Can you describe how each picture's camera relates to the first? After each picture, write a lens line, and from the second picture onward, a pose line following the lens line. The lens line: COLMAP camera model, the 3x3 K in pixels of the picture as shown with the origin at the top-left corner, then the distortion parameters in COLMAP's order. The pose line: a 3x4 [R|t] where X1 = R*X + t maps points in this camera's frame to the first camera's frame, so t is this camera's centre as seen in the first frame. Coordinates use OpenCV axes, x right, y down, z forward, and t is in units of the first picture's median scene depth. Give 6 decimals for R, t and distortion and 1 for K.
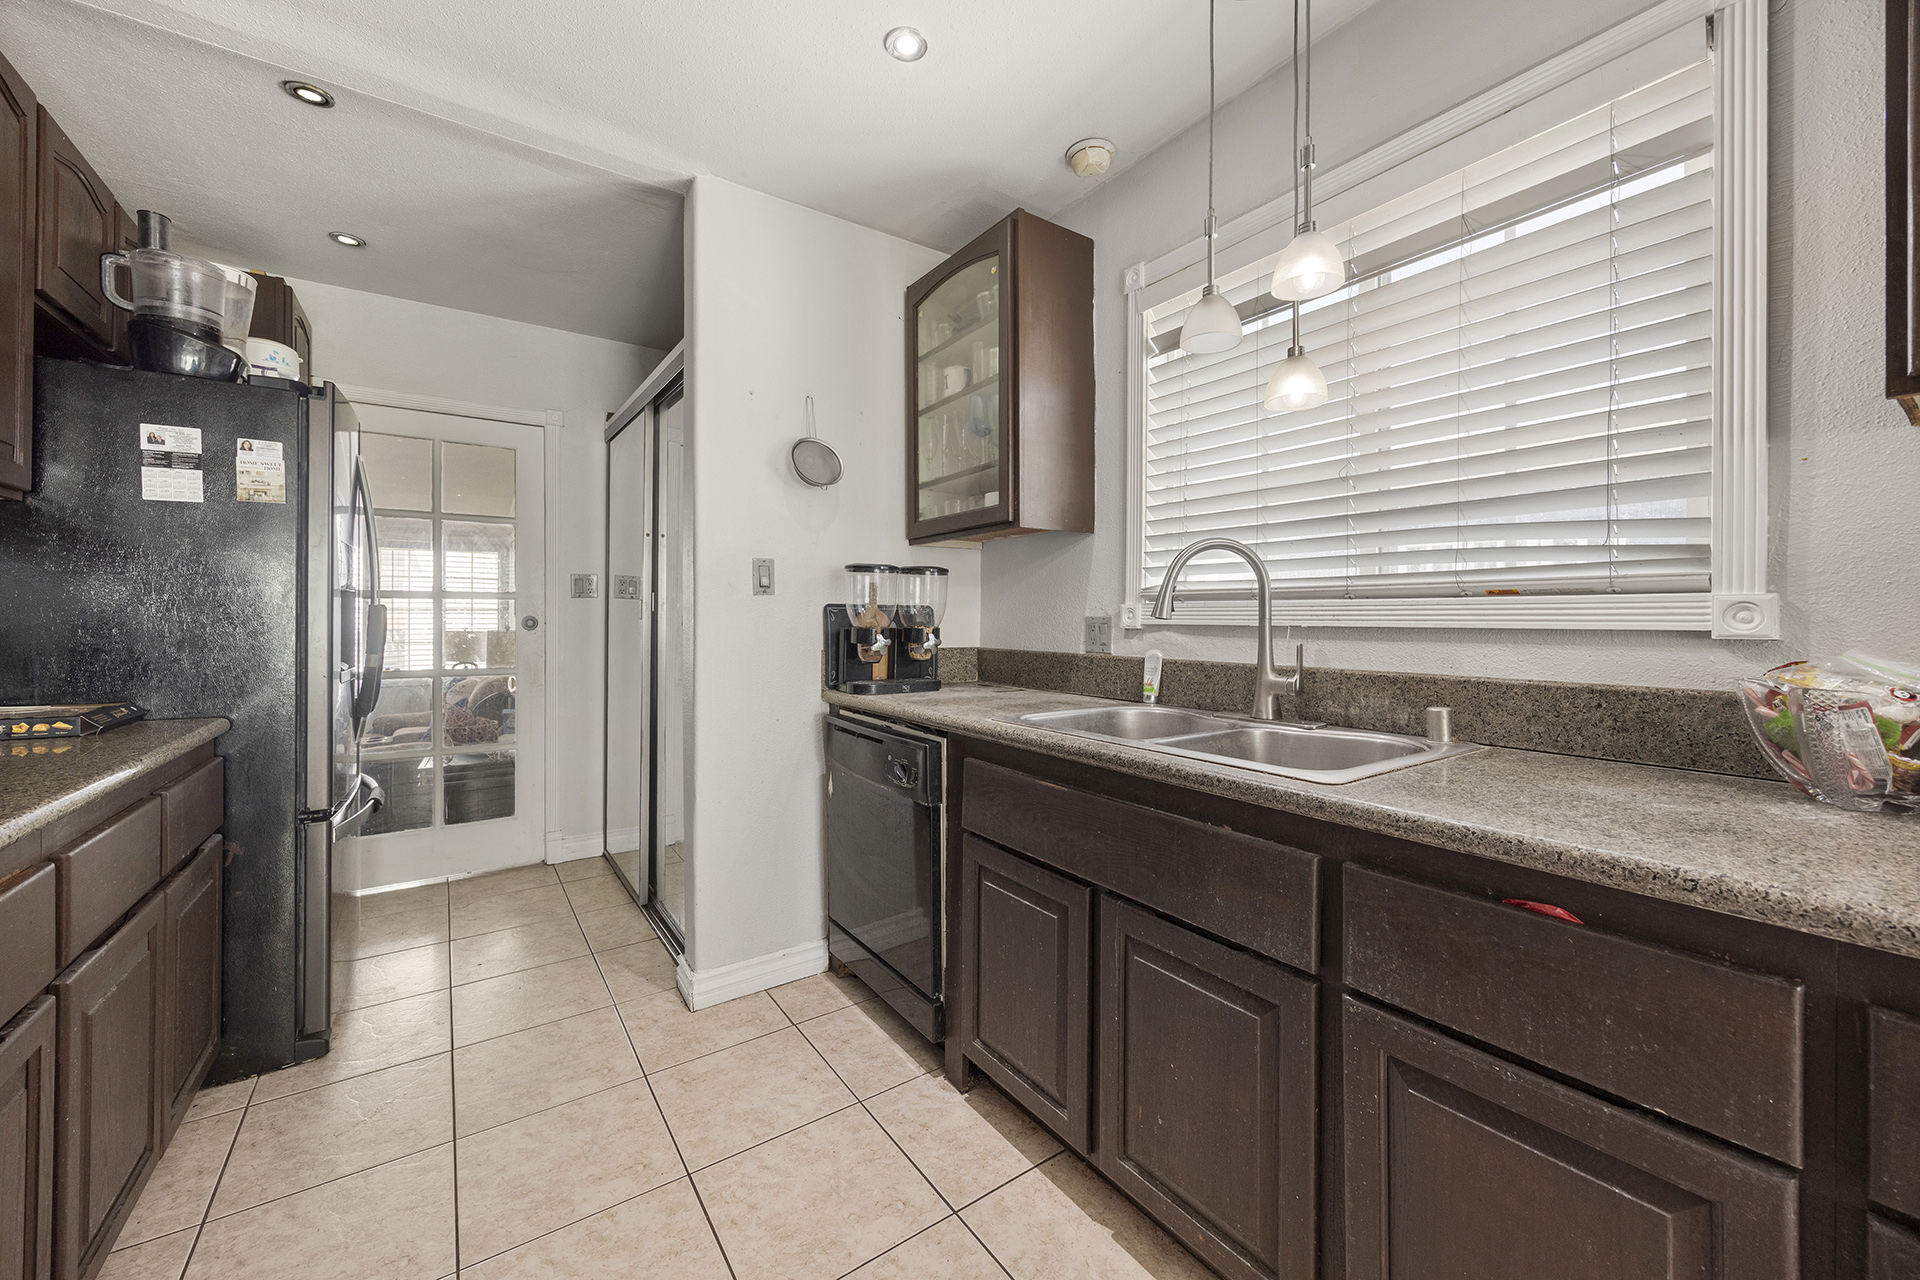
lens RADIAL K [[741.1, 0, 958.1], [0, 741.1, 619.1], [0, 0, 1]] dist [-0.000799, -0.000272]
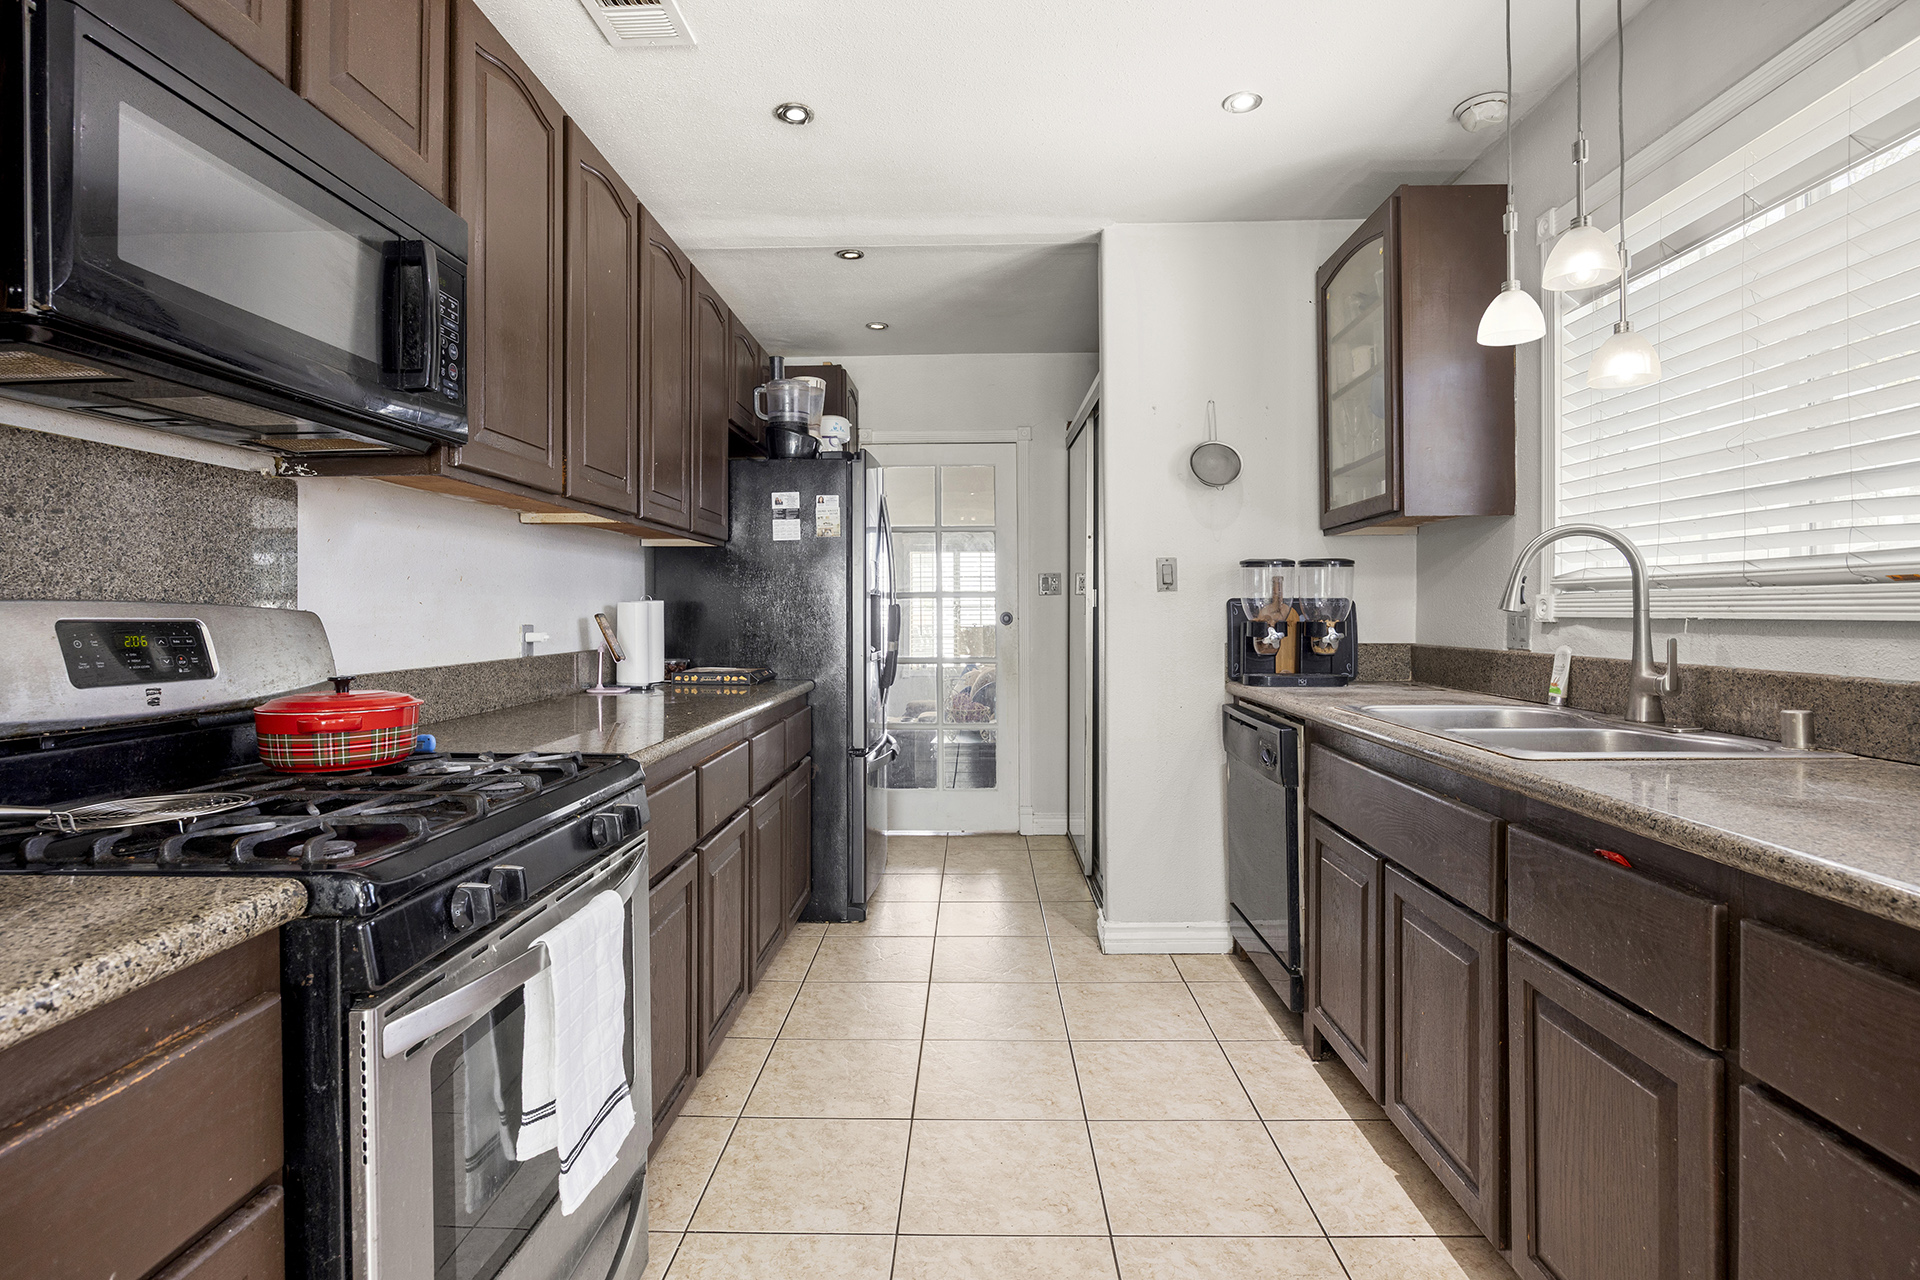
lens RADIAL K [[965.7, 0, 955.8], [0, 965.7, 616.2], [0, 0, 1]] dist [0.000167, 0.000119]
pose [[0.805728, -0.004021, -0.592272, 0.362902], [0.005966, 0.999981, 0.001327, 0.000116], [0.592256, -0.004602, 0.805737, -0.361453]]
